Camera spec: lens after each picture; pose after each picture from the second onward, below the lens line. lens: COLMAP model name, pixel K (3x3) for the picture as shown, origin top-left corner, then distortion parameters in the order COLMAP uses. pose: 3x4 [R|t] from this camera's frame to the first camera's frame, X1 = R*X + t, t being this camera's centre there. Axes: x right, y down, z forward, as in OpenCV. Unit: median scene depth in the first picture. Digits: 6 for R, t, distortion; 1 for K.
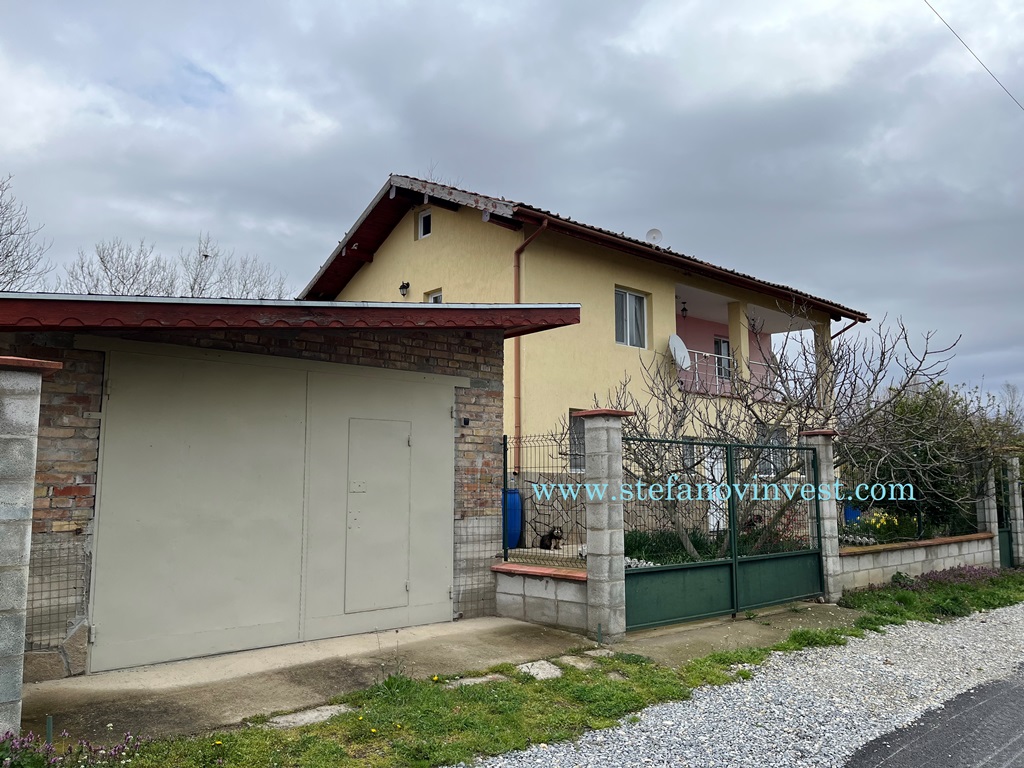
lens RADIAL K [[769.5, 0, 512.0], [0, 769.5, 384.0], [0, 0, 1]] dist [0.119668, -0.168510]
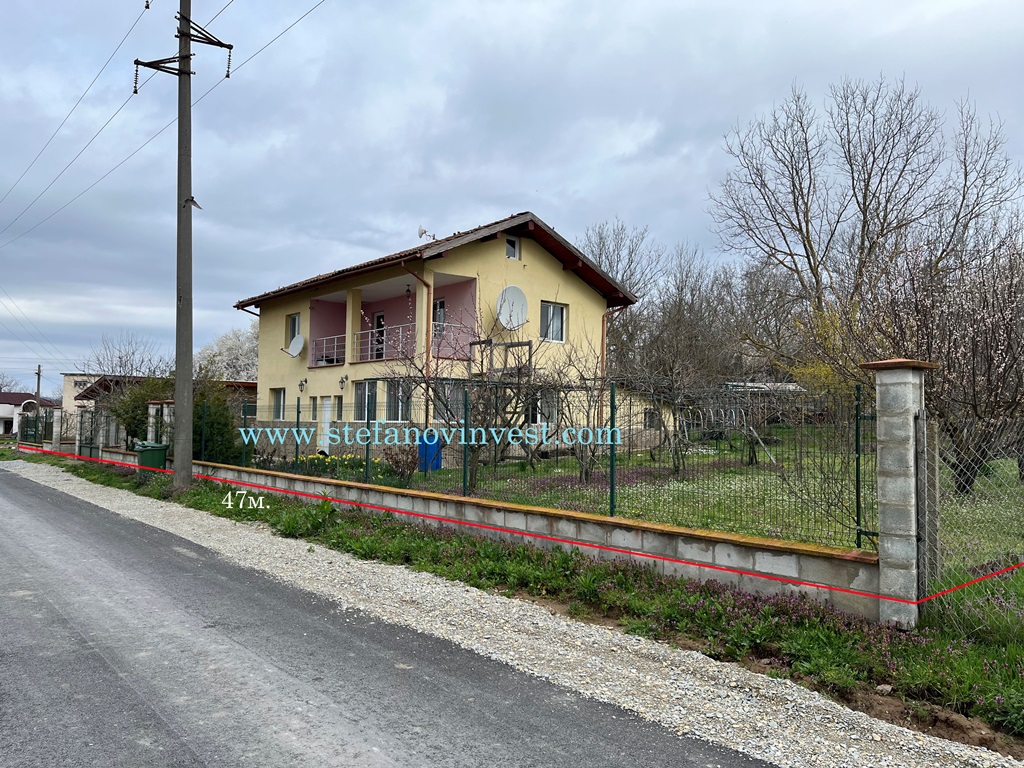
lens RADIAL K [[769.5, 0, 512.0], [0, 769.5, 384.0], [0, 0, 1]] dist [0.119668, -0.168510]
pose [[-0.025629, -0.074103, -0.996921, 2.694118], [0.094020, 0.992650, -0.076202, 0.301809], [0.995240, -0.095684, -0.018473, 2.190374]]
